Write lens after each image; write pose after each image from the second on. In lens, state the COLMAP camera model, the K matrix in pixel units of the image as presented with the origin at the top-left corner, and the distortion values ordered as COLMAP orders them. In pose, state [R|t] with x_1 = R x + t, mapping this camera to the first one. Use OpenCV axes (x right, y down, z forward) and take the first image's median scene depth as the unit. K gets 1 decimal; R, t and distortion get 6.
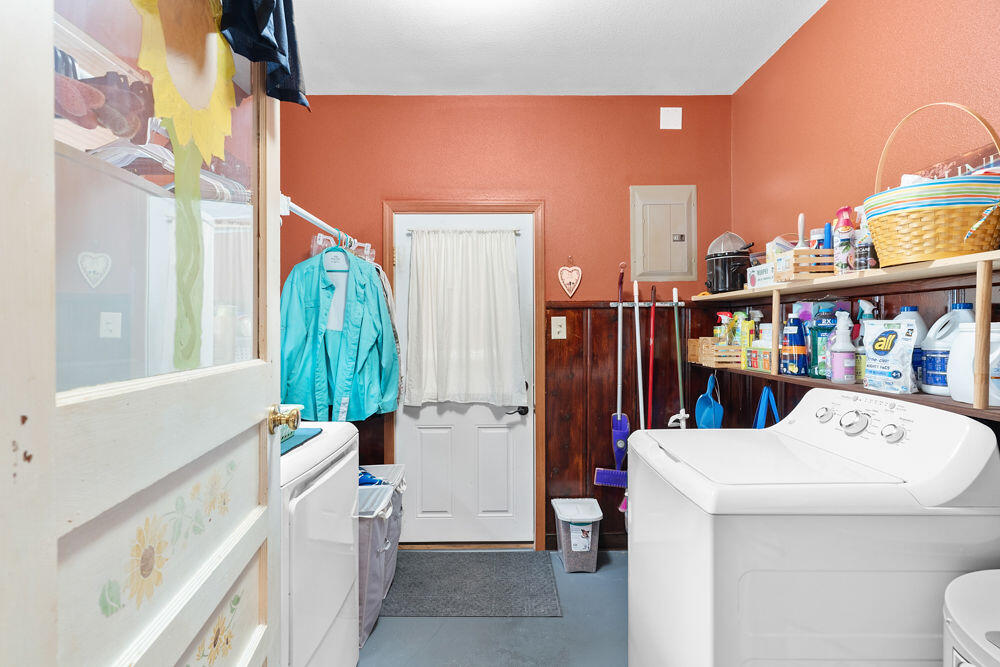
lens RADIAL K [[472.4, 0, 500.2], [0, 472.4, 333.4], [0, 0, 1]] dist [-0.000400, -0.000389]
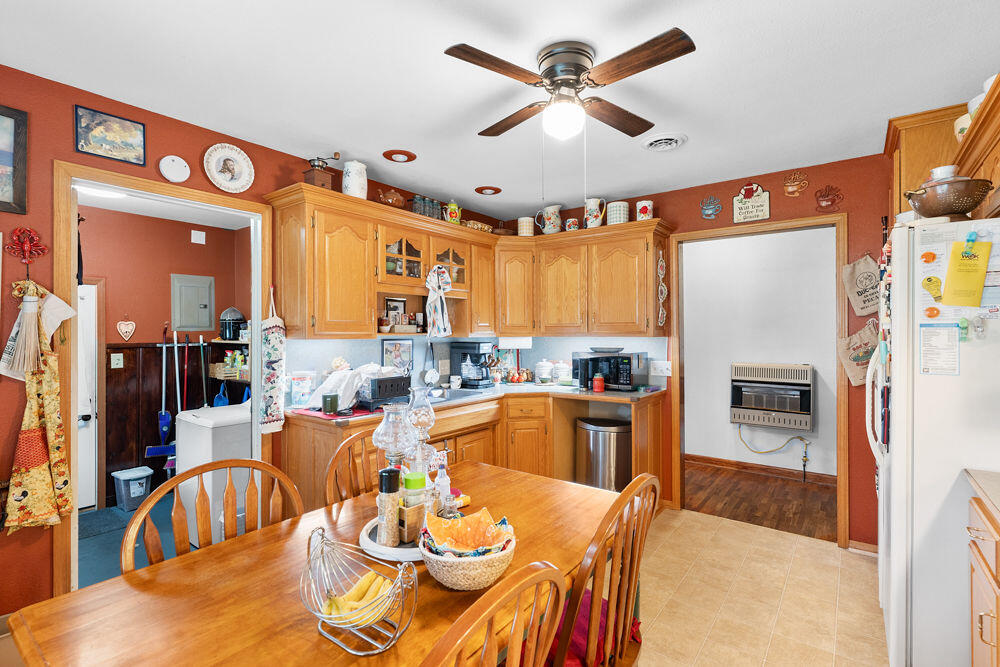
lens RADIAL K [[472.4, 0, 502.4], [0, 472.4, 333.1], [0, 0, 1]] dist [-0.000400, -0.000389]
pose [[0.615654, -0.001599, 0.788015, -0.320190], [0.001544, 0.999998, 0.000823, -0.102859], [-0.788015, 0.000710, 0.615656, -0.953175]]
